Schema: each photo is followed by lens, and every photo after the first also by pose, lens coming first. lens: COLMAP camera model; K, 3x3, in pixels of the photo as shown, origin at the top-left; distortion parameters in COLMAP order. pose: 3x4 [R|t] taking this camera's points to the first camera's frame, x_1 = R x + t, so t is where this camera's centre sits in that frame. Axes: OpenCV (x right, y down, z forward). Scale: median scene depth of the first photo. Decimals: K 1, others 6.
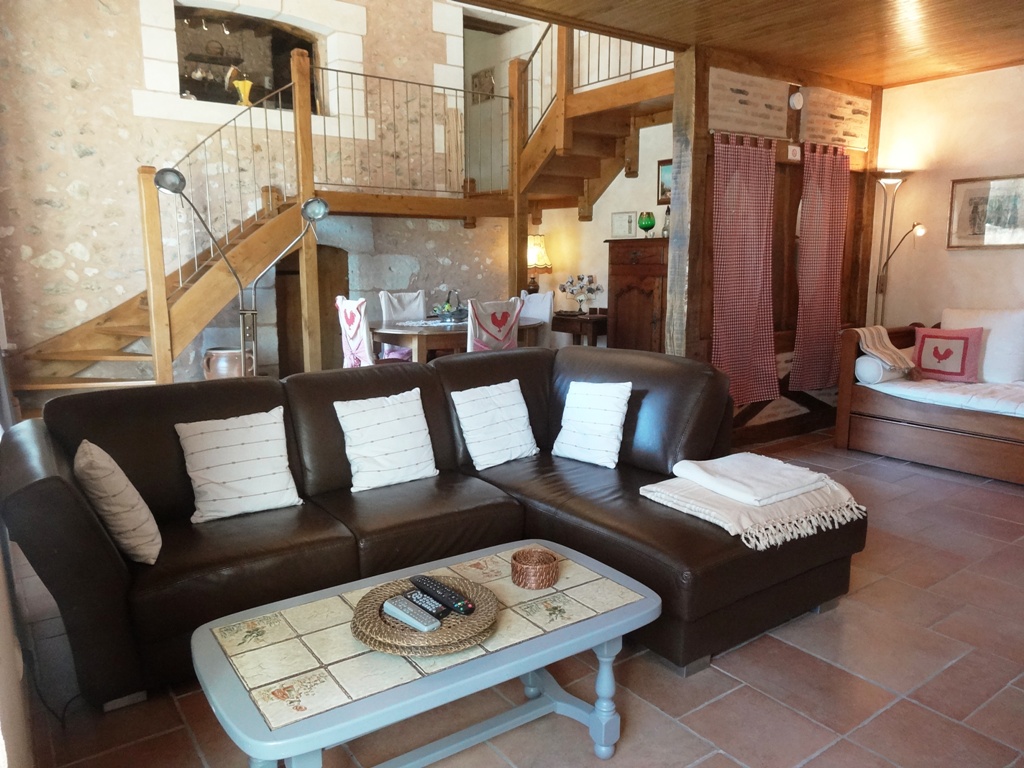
lens RADIAL K [[752.3, 0, 510.7], [0, 752.3, 385.2], [0, 0, 1]] dist [-0.000637, 0.000287]
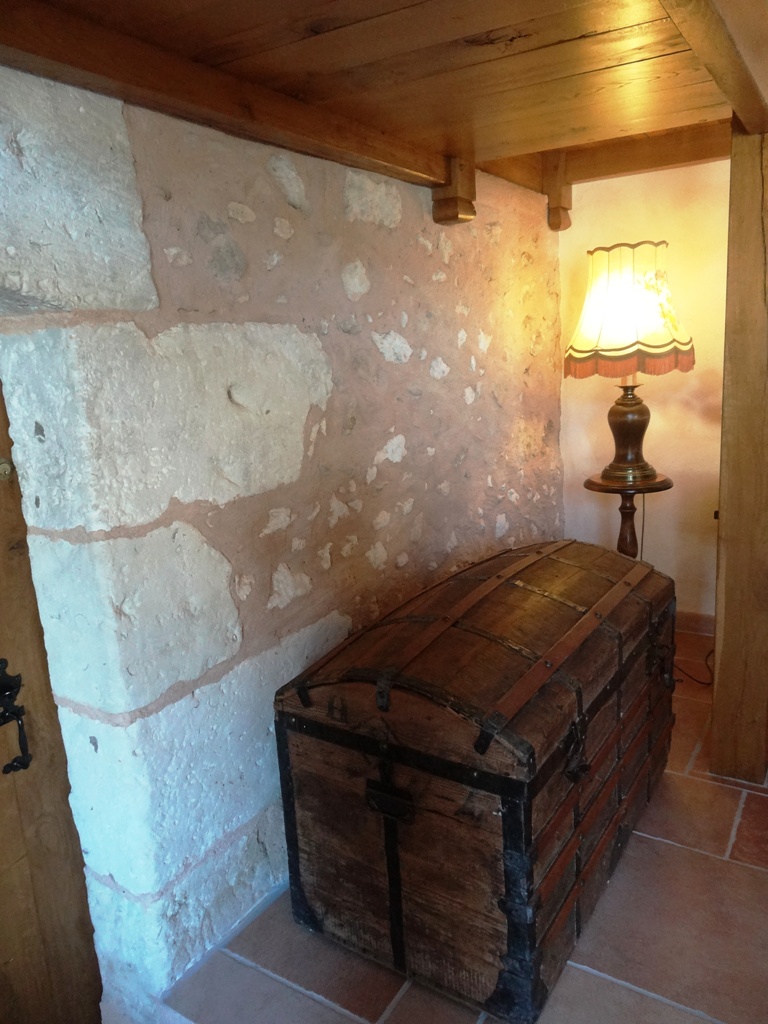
lens RADIAL K [[752.3, 0, 387.9], [0, 752.3, 511.4], [0, 0, 1]] dist [-0.000637, 0.000287]
pose [[0.928141, -0.126485, 0.350081, -0.190458], [0.110743, 0.991740, 0.064714, -0.128555], [-0.355375, -0.021295, 0.934481, 0.773640]]
